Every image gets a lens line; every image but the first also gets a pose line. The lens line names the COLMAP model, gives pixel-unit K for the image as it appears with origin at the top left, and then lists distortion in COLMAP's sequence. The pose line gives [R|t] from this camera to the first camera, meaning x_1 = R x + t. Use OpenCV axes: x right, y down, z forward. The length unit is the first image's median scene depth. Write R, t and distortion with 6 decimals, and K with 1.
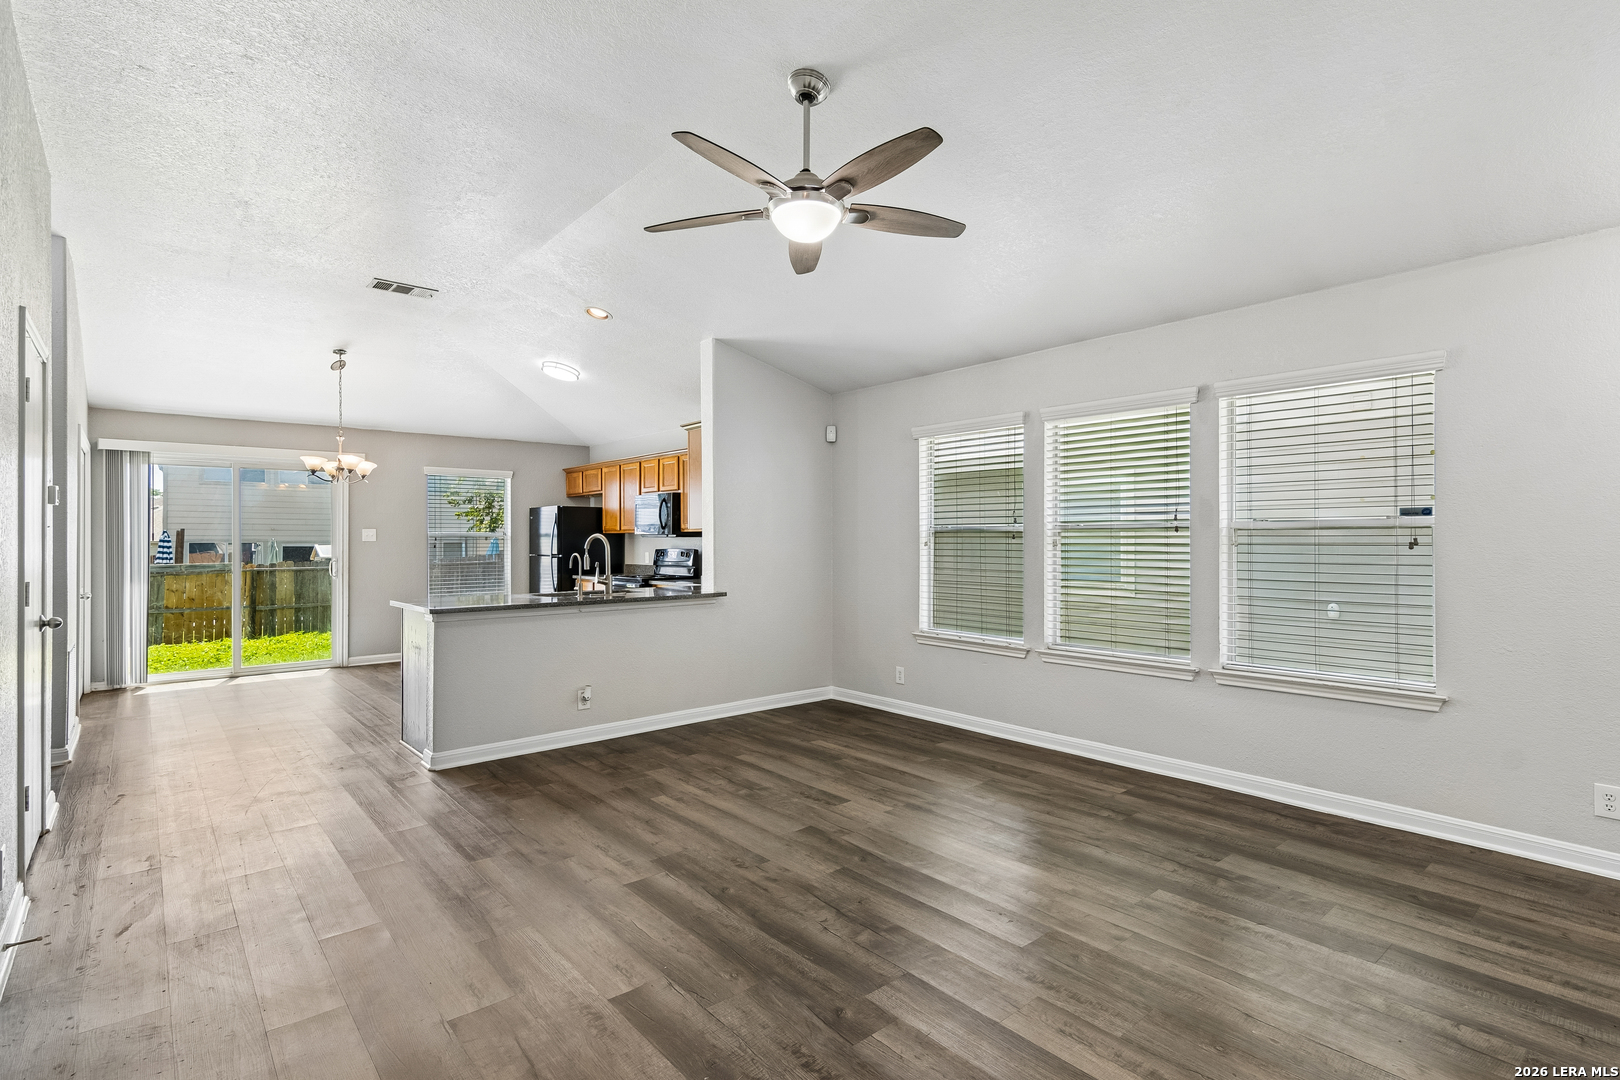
lens RADIAL K [[777.8, 0, 810.0], [0, 777.8, 540.0], [0, 0, 1]] dist [0.012240, -0.000397]
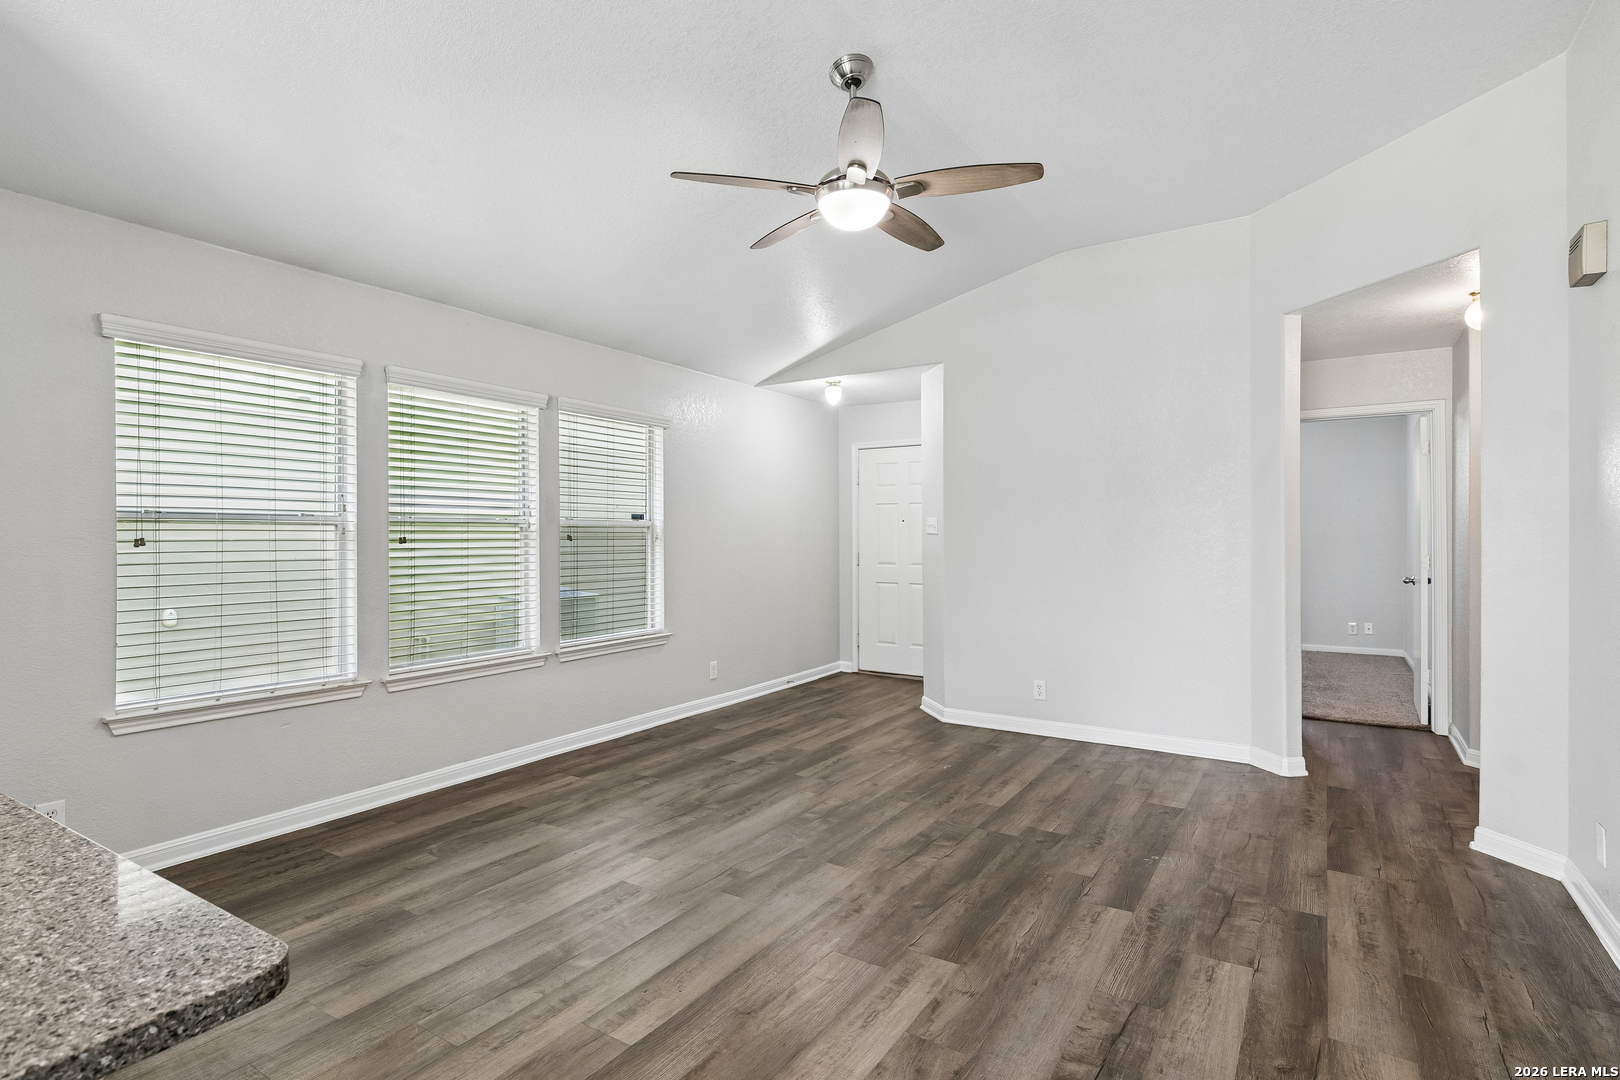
lens RADIAL K [[813.2, 0, 810.0], [0, 813.2, 540.0], [0, 0, 1]] dist [0.006504, 0.000354]
pose [[-0.296001, -0.002773, 0.955184, -0.717406], [0.002218, 0.999991, 0.003591, 0.002954], [-0.955185, 0.003181, -0.295992, 1.009289]]
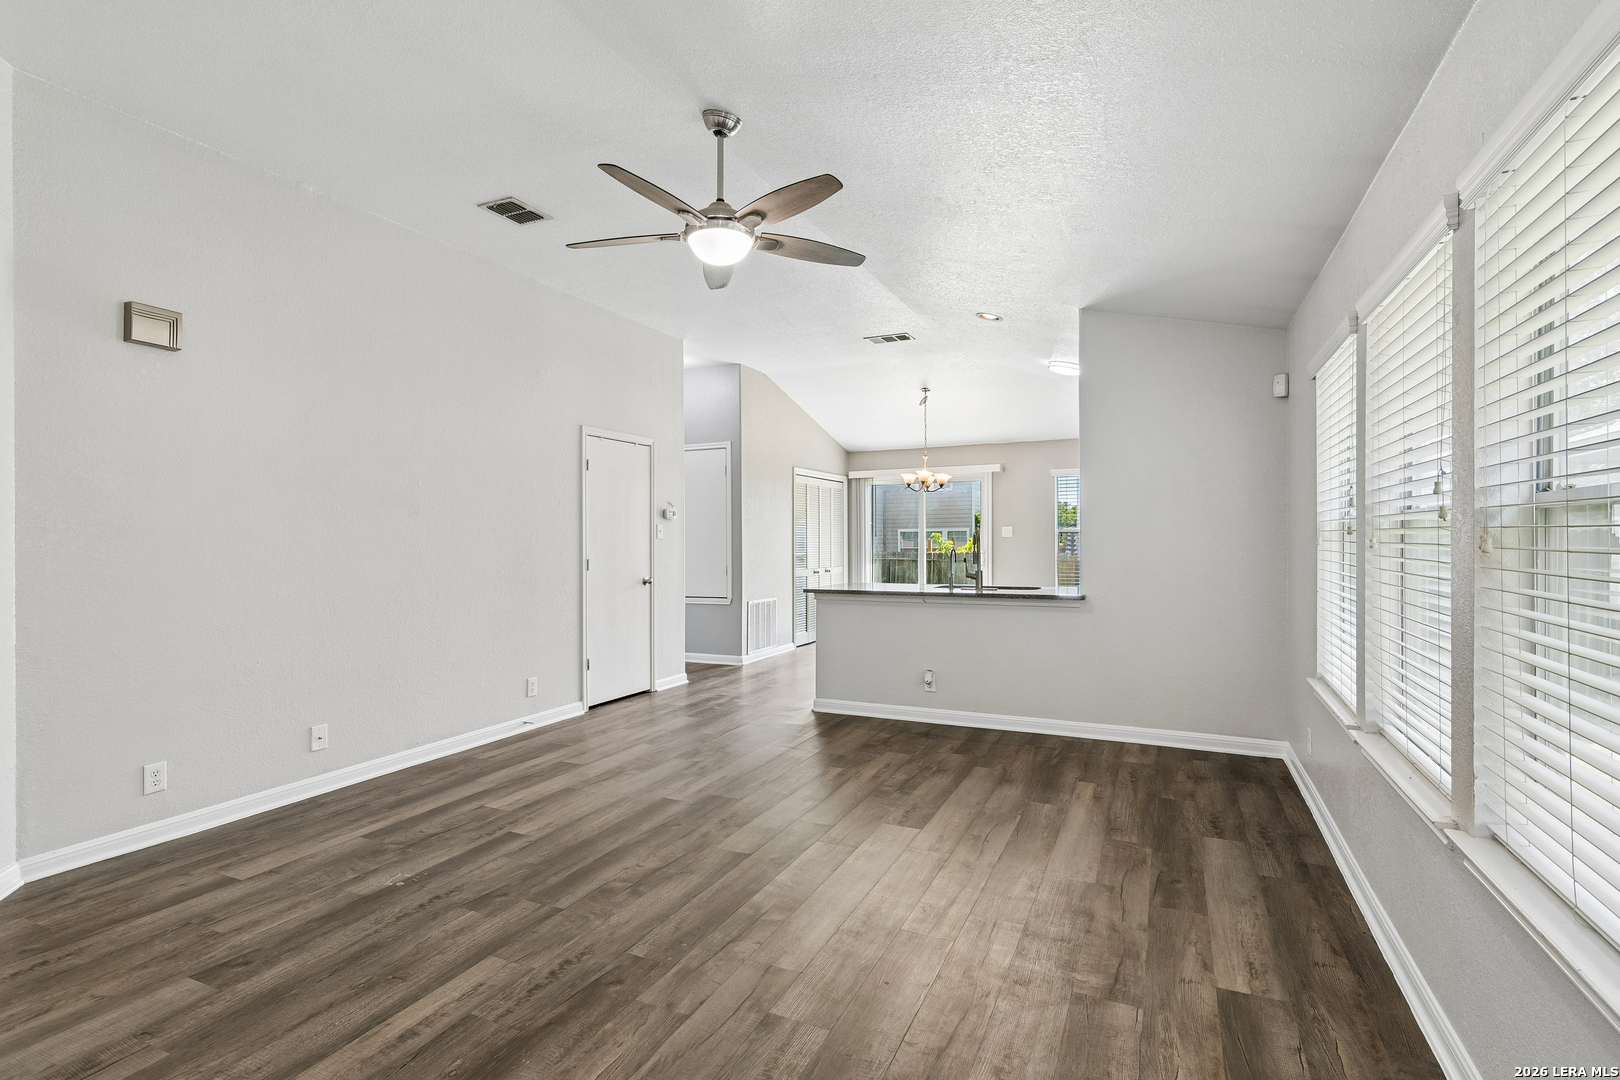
lens RADIAL K [[765.7, 0, 810.0], [0, 765.7, 540.0], [0, 0, 1]] dist [0.014508, -0.012374]
pose [[0.419445, 0.002555, -0.907777, 0.760532], [0.003378, 0.999985, 0.004375, -0.000880], [0.907775, -0.004902, 0.419430, 0.492738]]
